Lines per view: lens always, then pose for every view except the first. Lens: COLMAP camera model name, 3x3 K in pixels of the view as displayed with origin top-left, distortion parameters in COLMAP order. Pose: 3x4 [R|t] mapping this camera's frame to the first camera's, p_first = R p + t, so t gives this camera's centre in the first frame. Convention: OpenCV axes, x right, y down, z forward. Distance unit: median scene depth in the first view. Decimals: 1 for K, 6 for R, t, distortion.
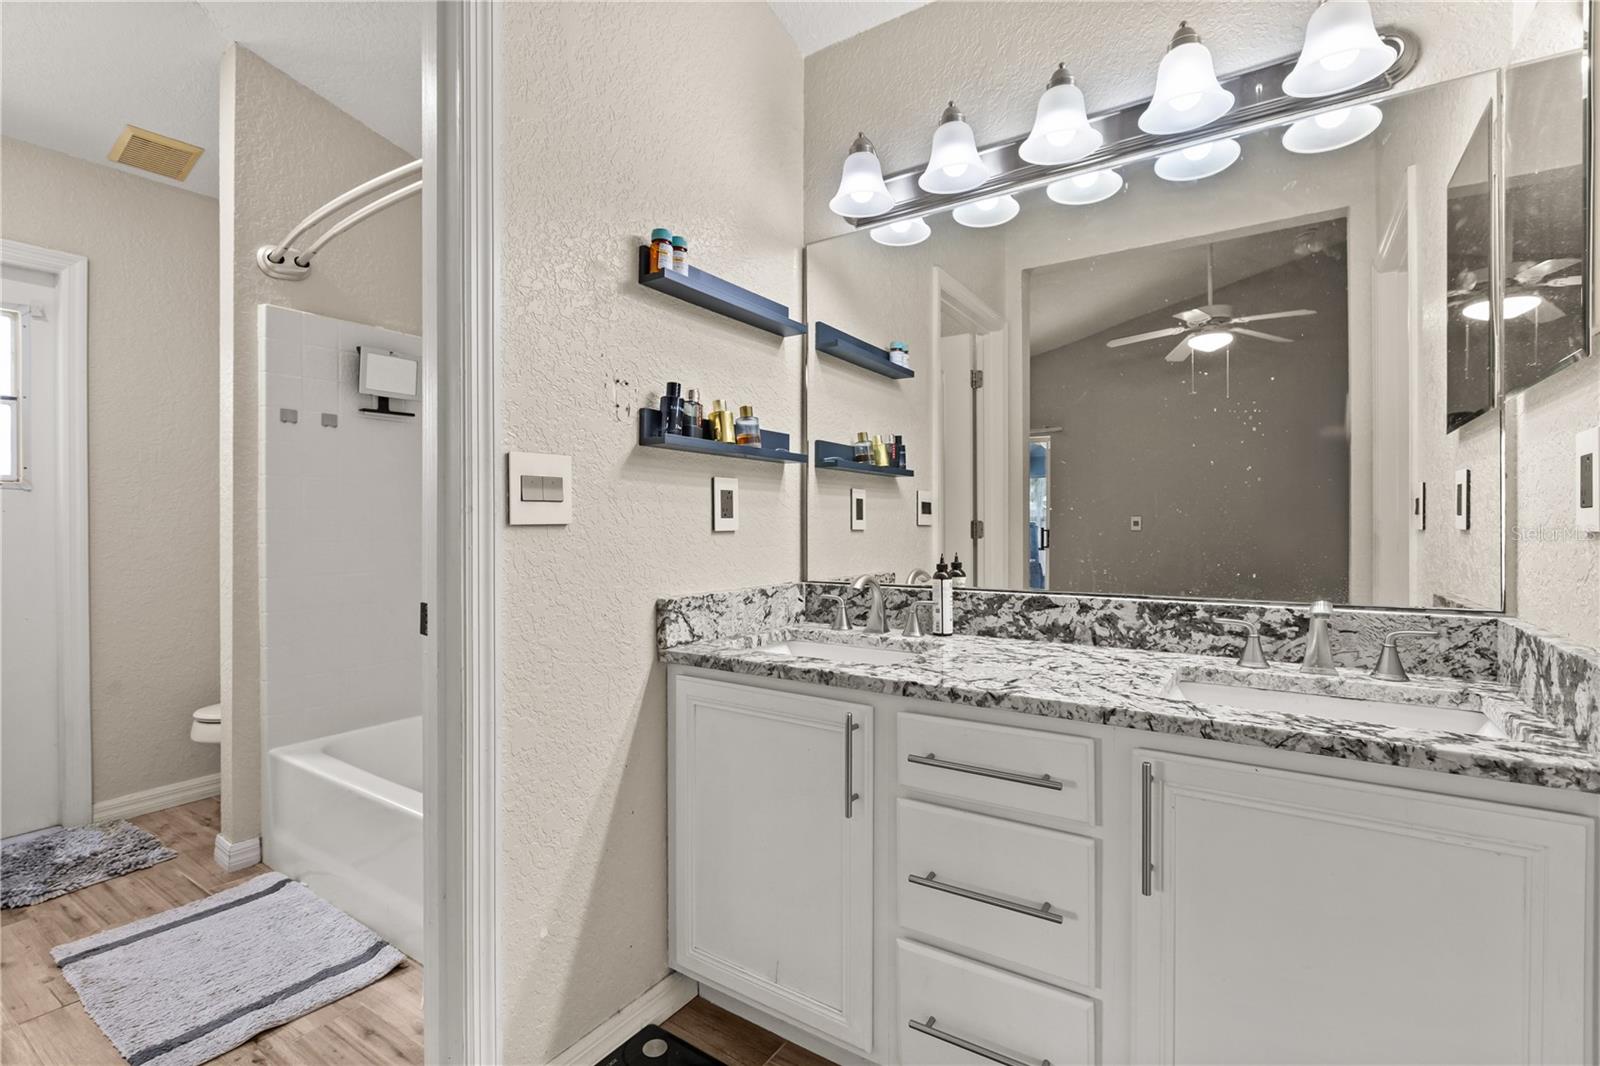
lens RADIAL K [[743.9, 0, 801.3], [0, 743.9, 529.5], [0, 0, 1]] dist [-0.011652, -0.000150]
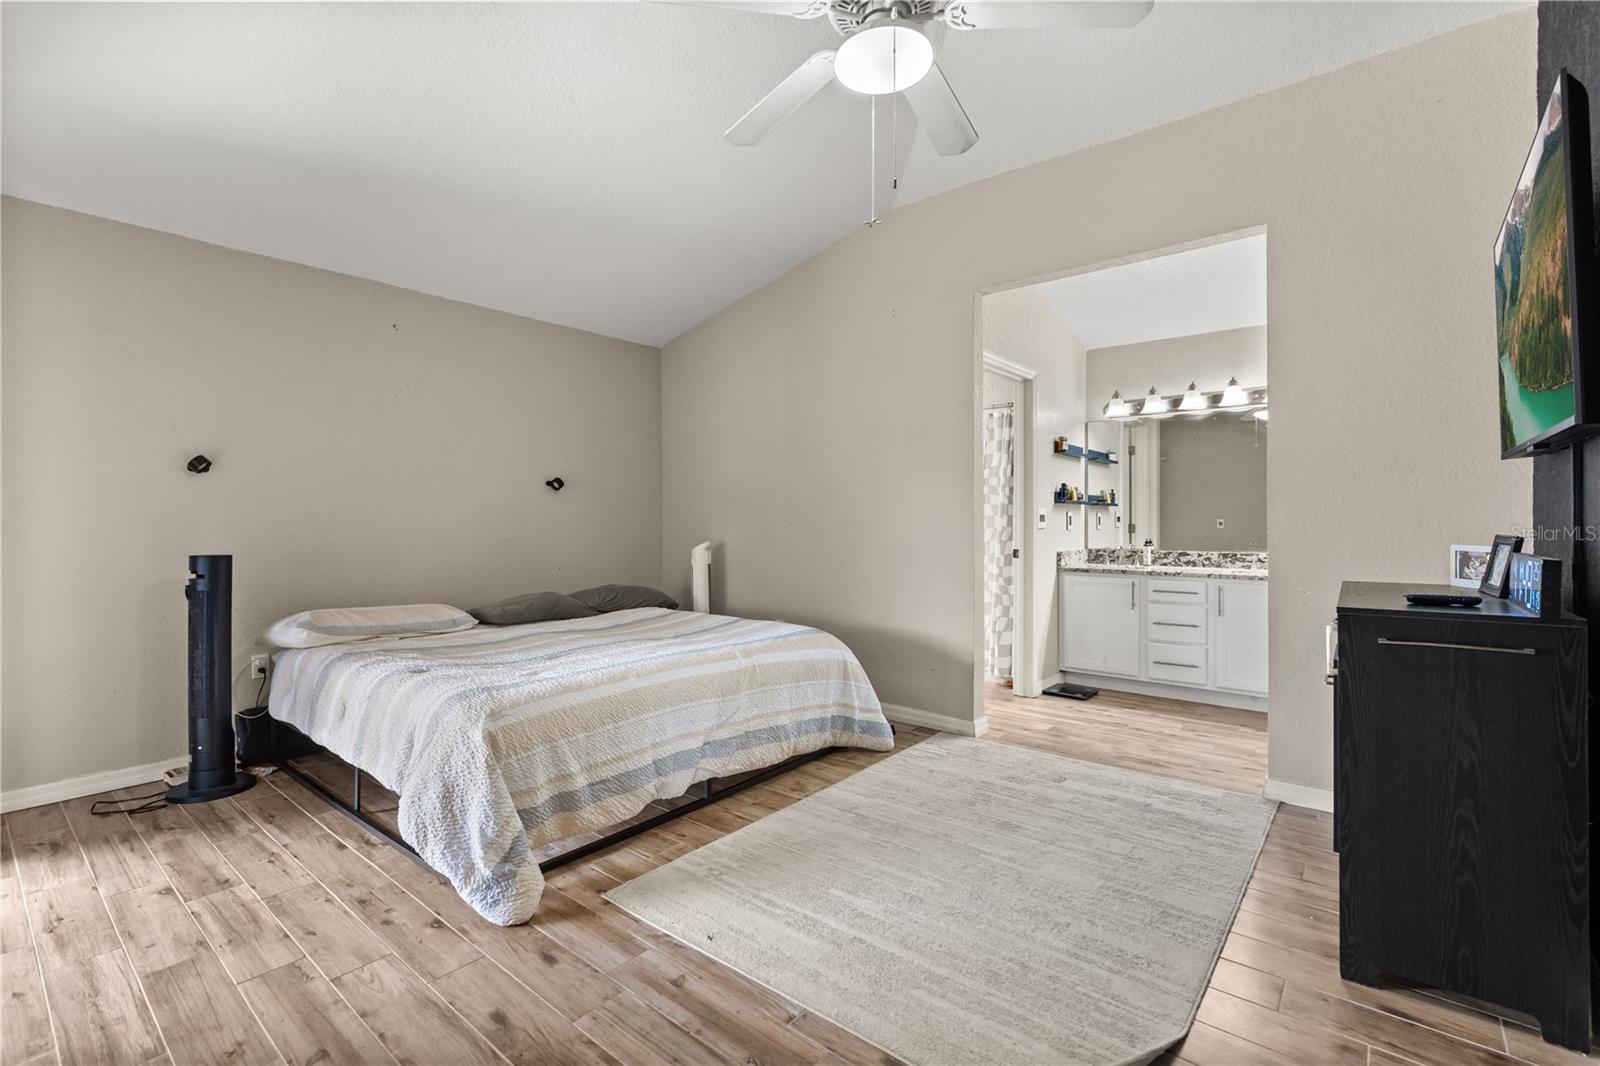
lens RADIAL K [[717.8, 0, 795.6], [0, 717.8, 528.3], [0, 0, 1]] dist [-0.005051, -0.000740]
pose [[0.993502, 0.001579, -0.113807, -0.945257], [-0.001149, 0.999992, 0.003836, -0.014813], [0.113813, -0.003681, 0.993495, -2.141468]]
